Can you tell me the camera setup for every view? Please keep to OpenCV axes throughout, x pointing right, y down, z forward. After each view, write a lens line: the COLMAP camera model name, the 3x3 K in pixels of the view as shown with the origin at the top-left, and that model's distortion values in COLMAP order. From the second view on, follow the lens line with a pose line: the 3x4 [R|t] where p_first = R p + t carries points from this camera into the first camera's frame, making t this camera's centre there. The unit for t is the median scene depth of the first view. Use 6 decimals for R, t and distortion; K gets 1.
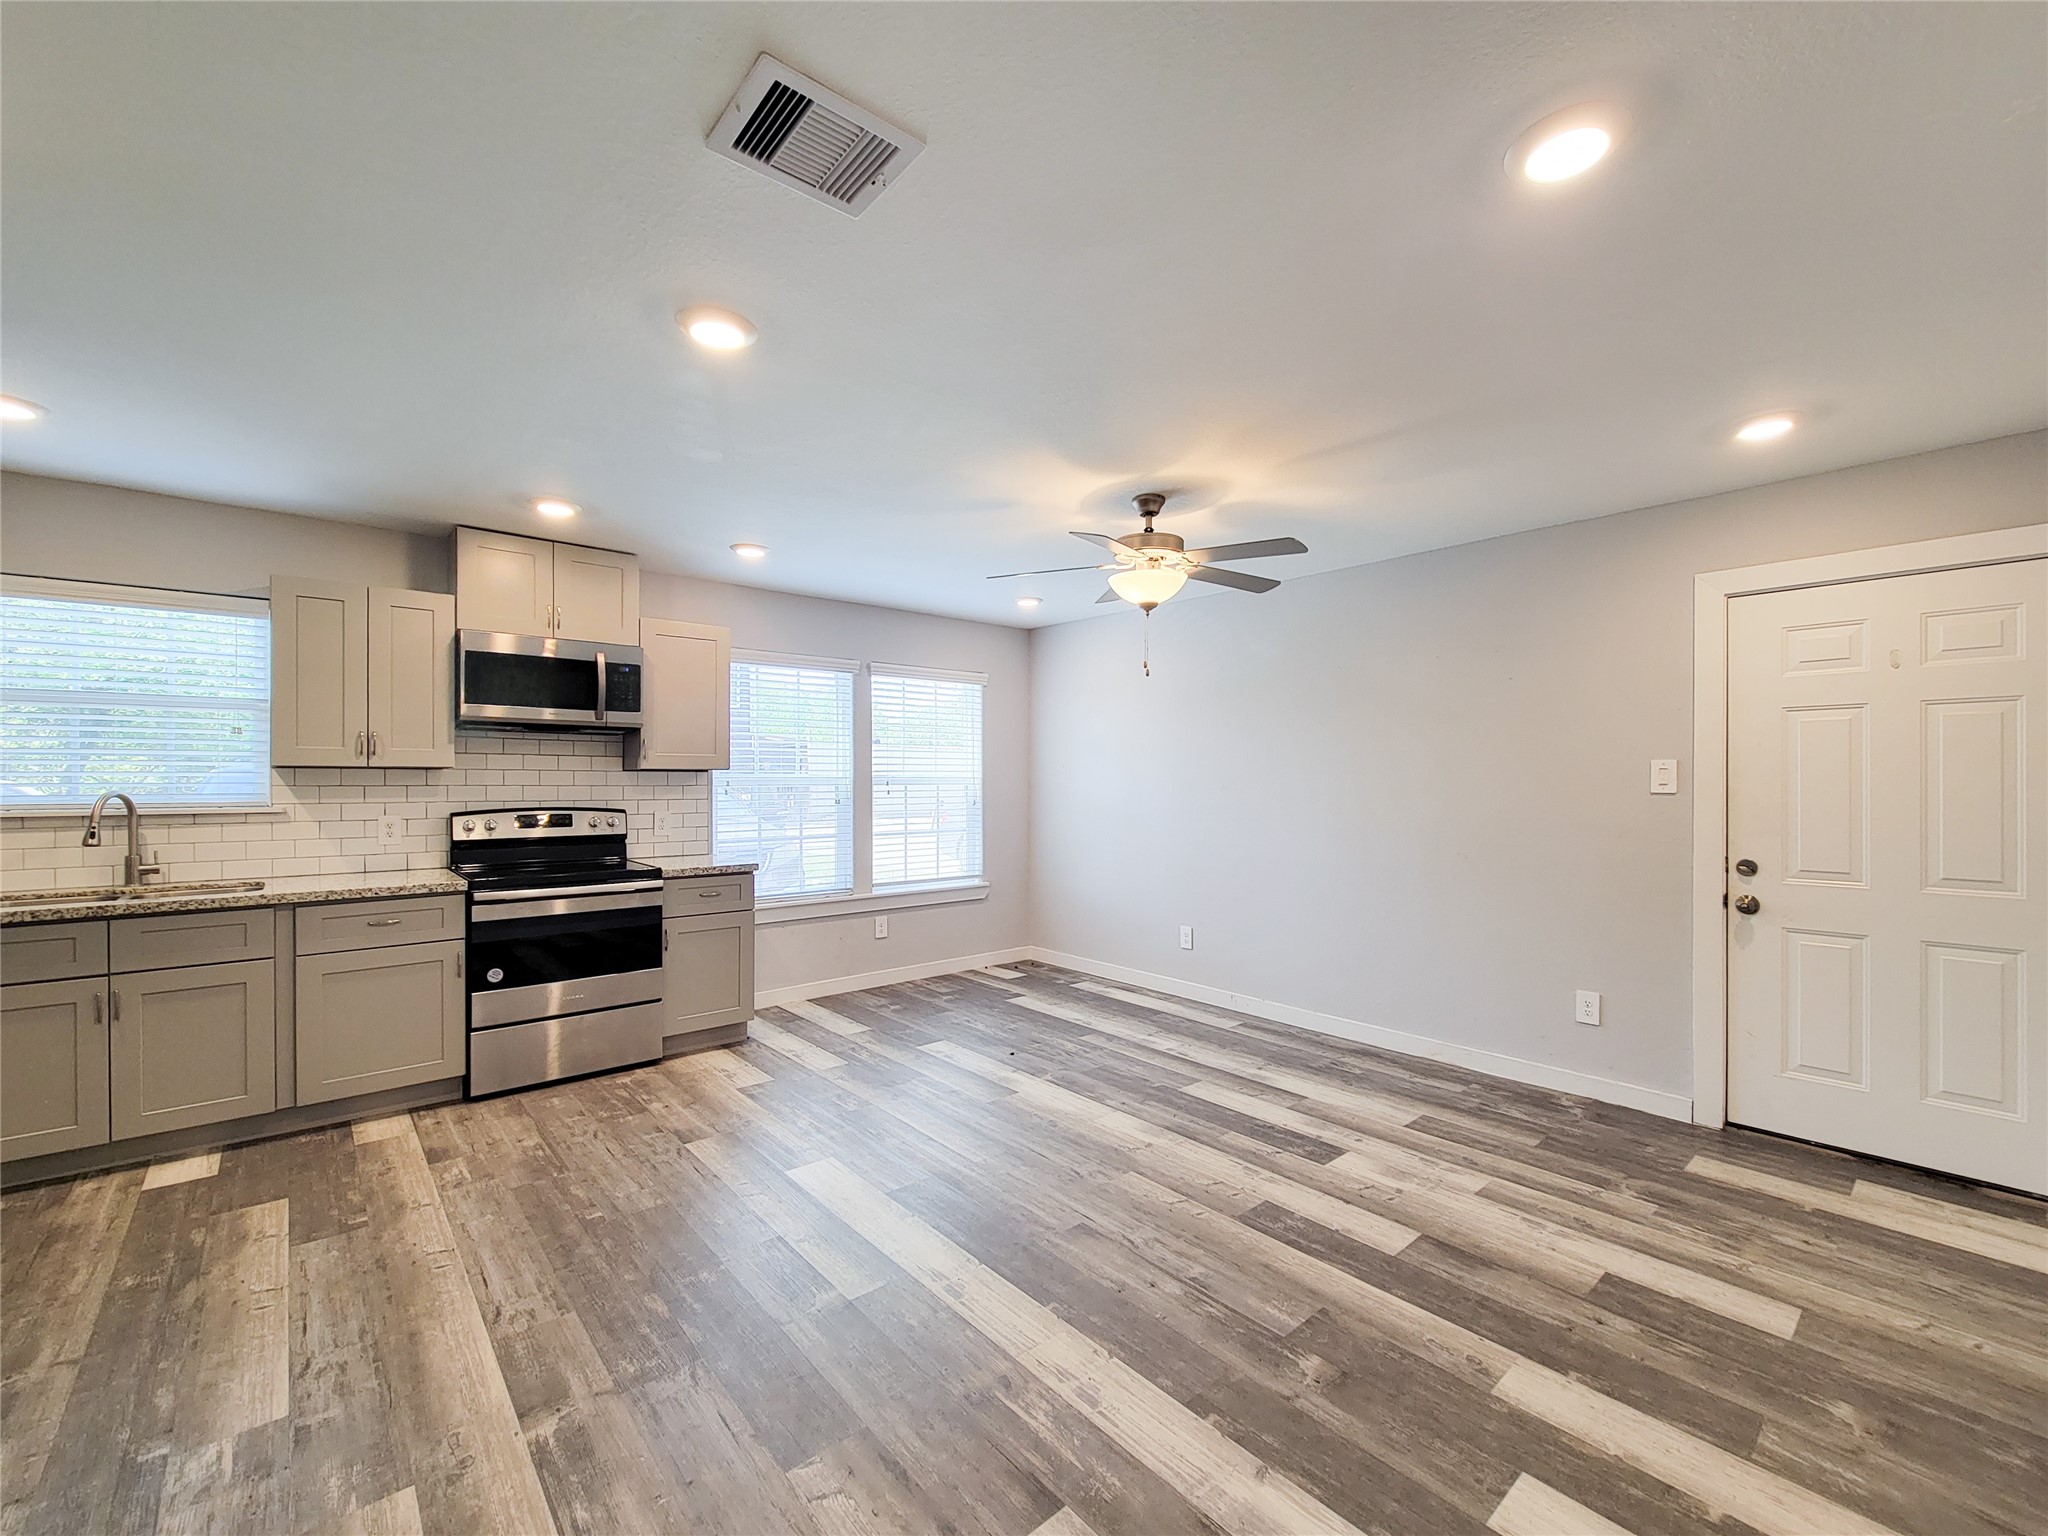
lens RADIAL K [[847.1, 0, 1042.4], [0, 847.1, 786.7], [0, 0, 1]] dist [0.007440, -0.004179]
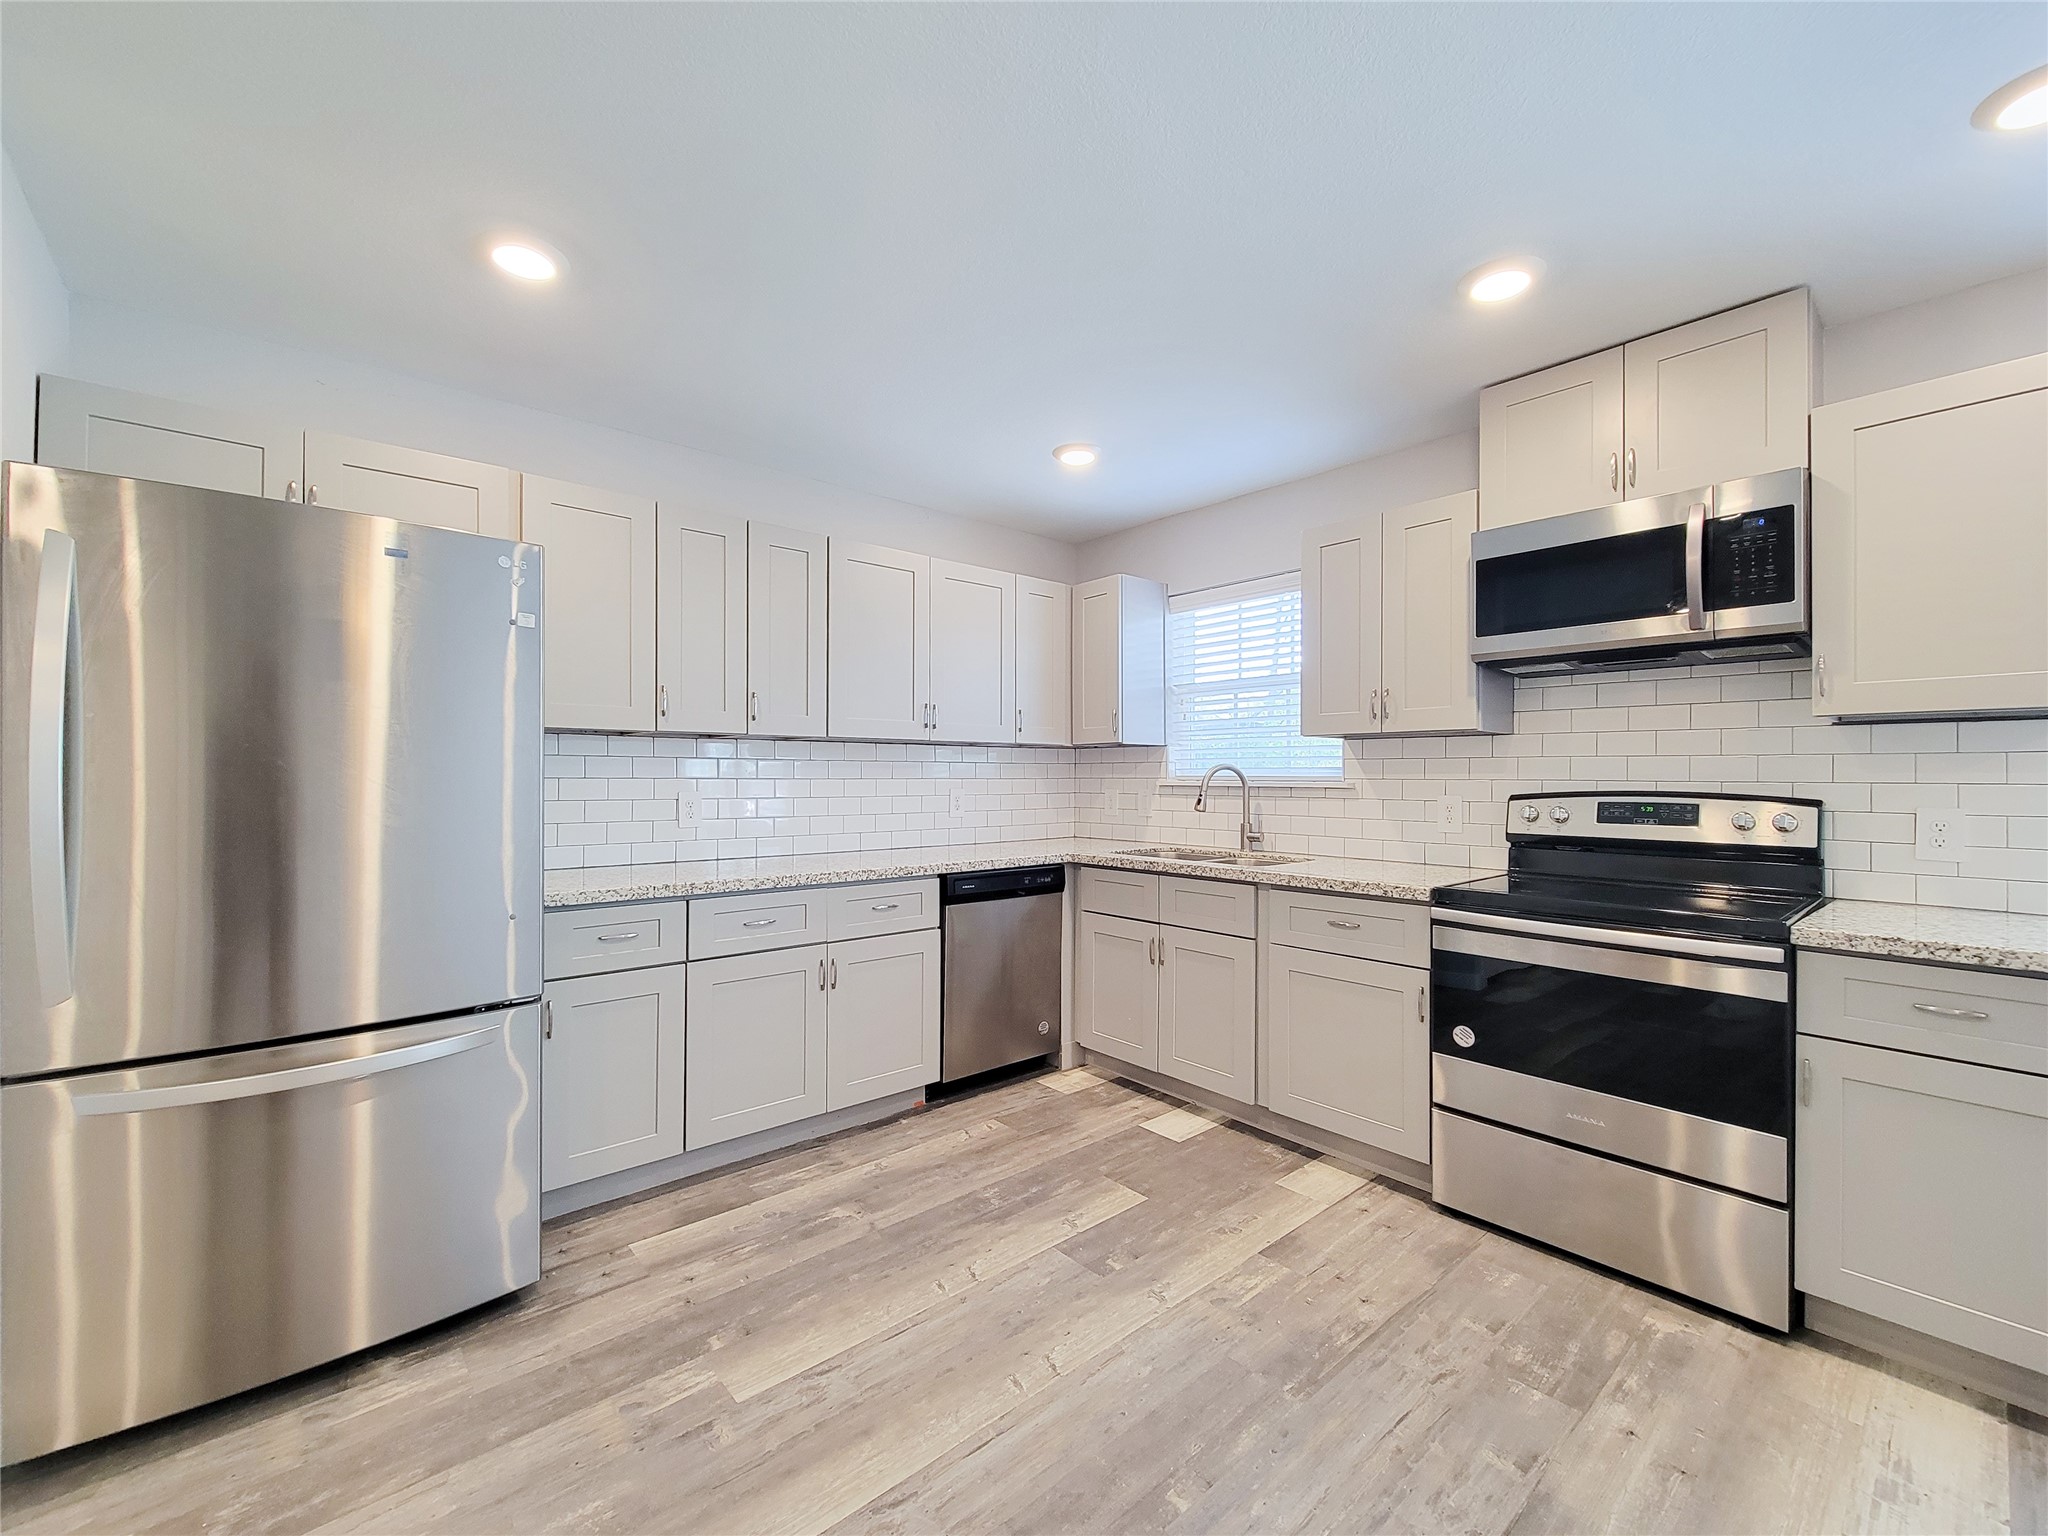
lens RADIAL K [[847.1, 0, 998.8], [0, 847.1, 773.0], [0, 0, 1]] dist [0.007440, -0.004179]
pose [[-0.017962, -0.003527, -0.999832, 0.027835], [-0.008919, 0.999955, -0.003367, 0.021960], [0.999799, 0.008857, -0.017993, 0.672248]]
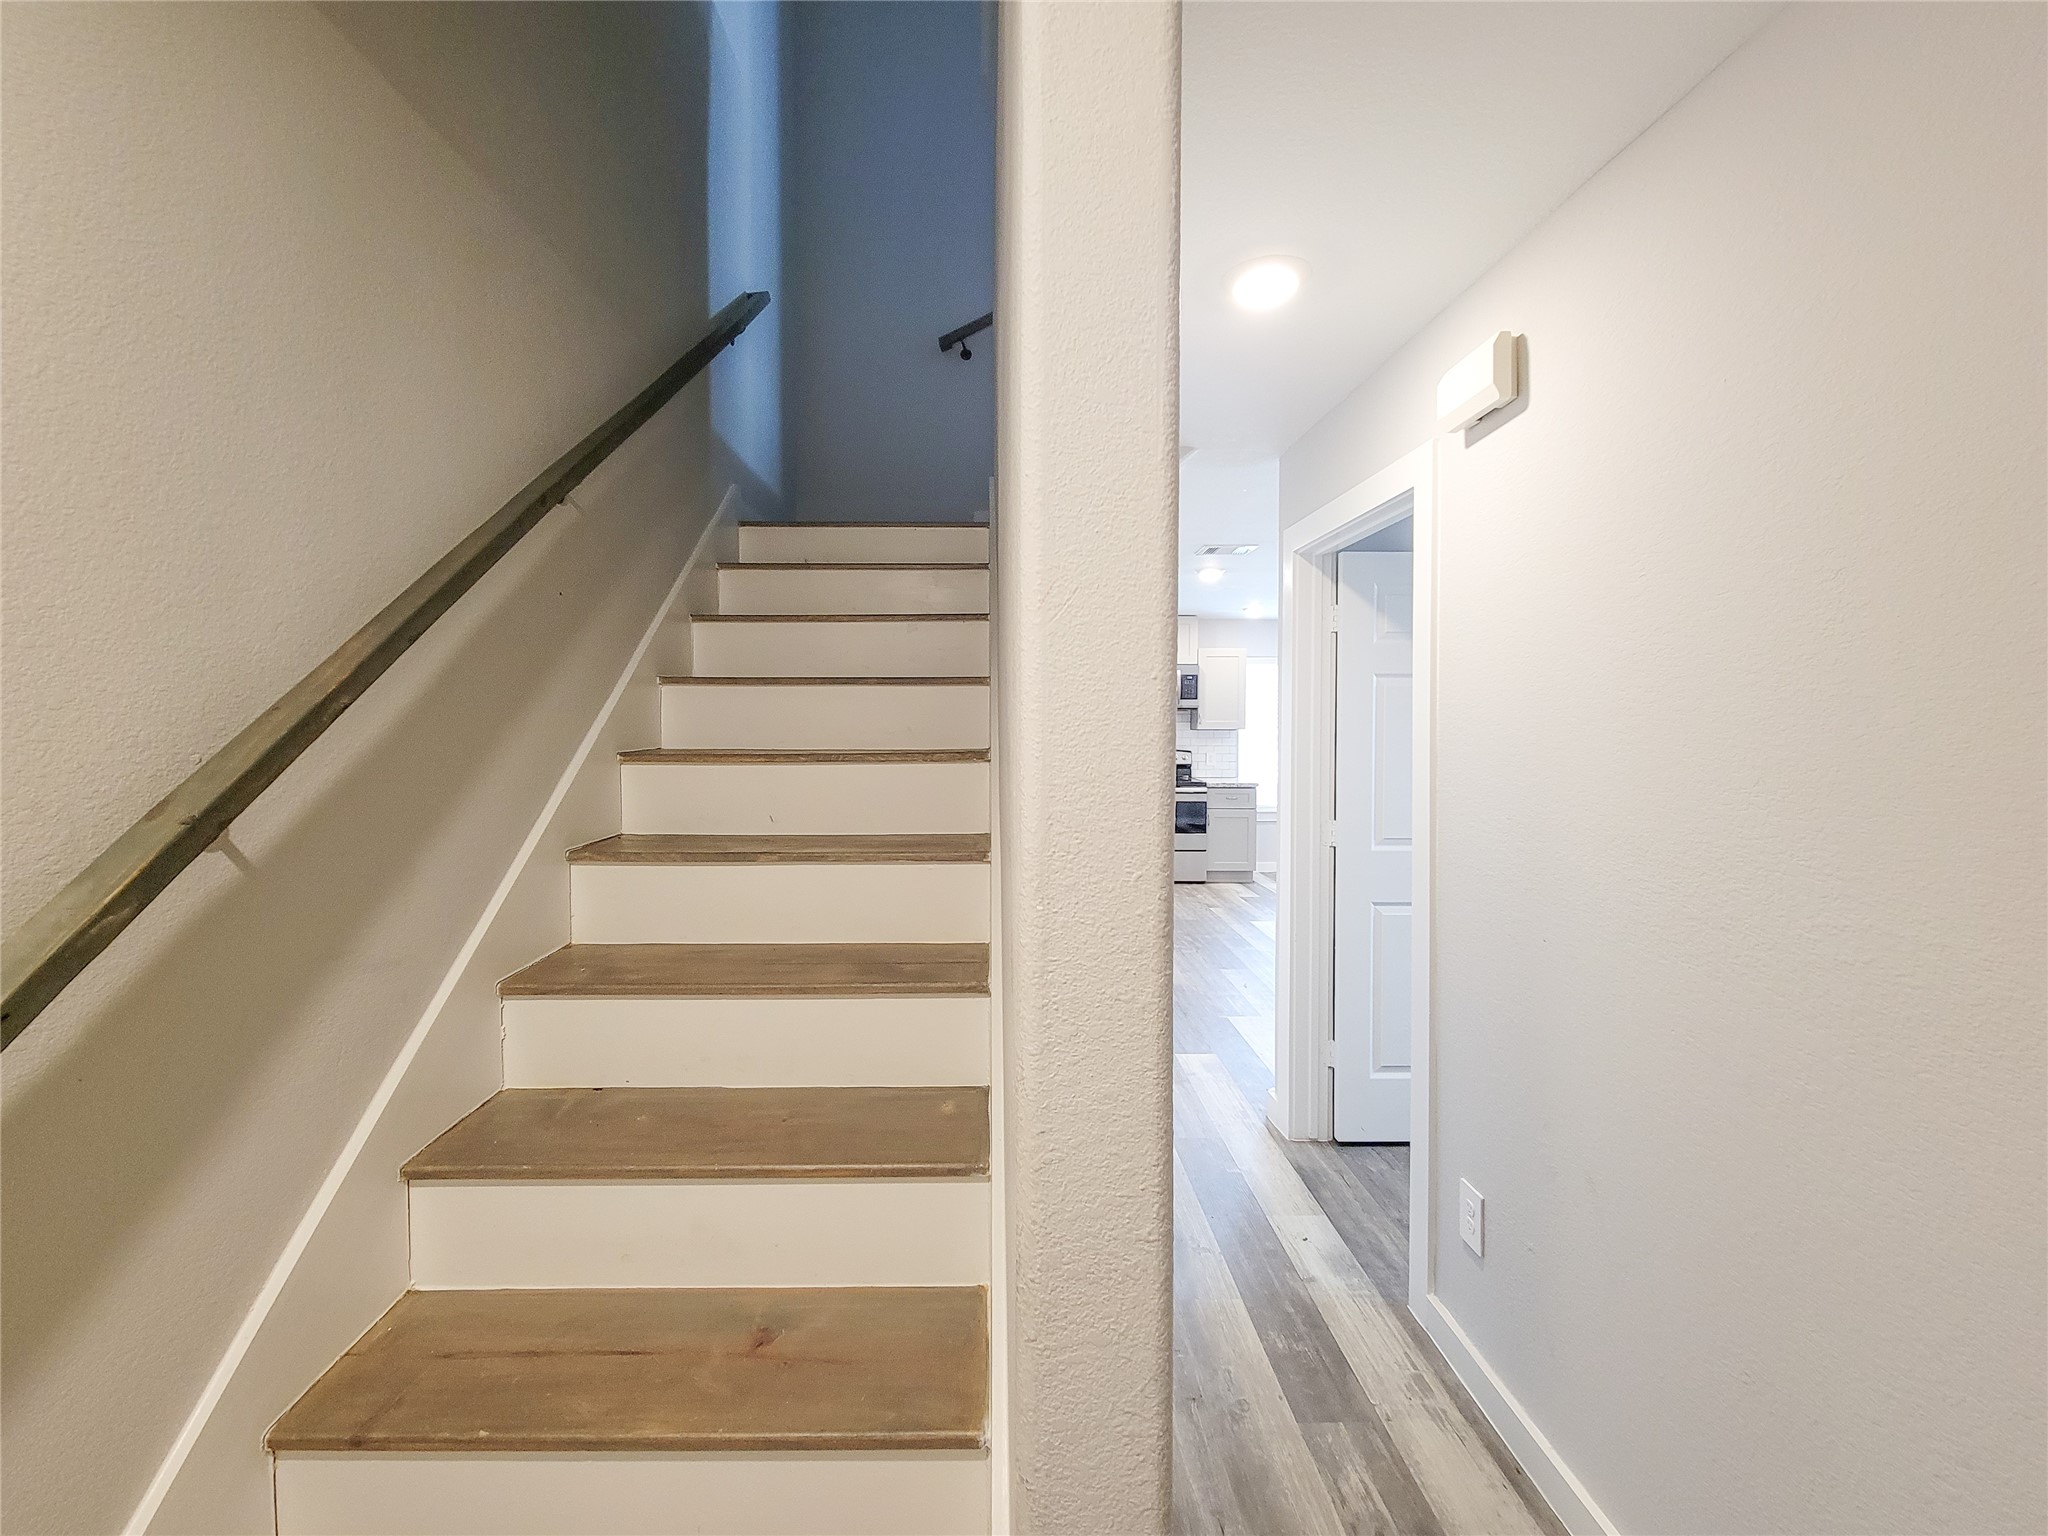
lens RADIAL K [[847.1, 0, 1015.8], [0, 847.1, 748.1], [0, 0, 1]] dist [0.007440, -0.004179]
pose [[0.768803, 0.020796, -0.639147, 0.510901], [0.004155, 0.999288, 0.037511, -0.063497], [0.639472, -0.031495, 0.768169, -0.861789]]
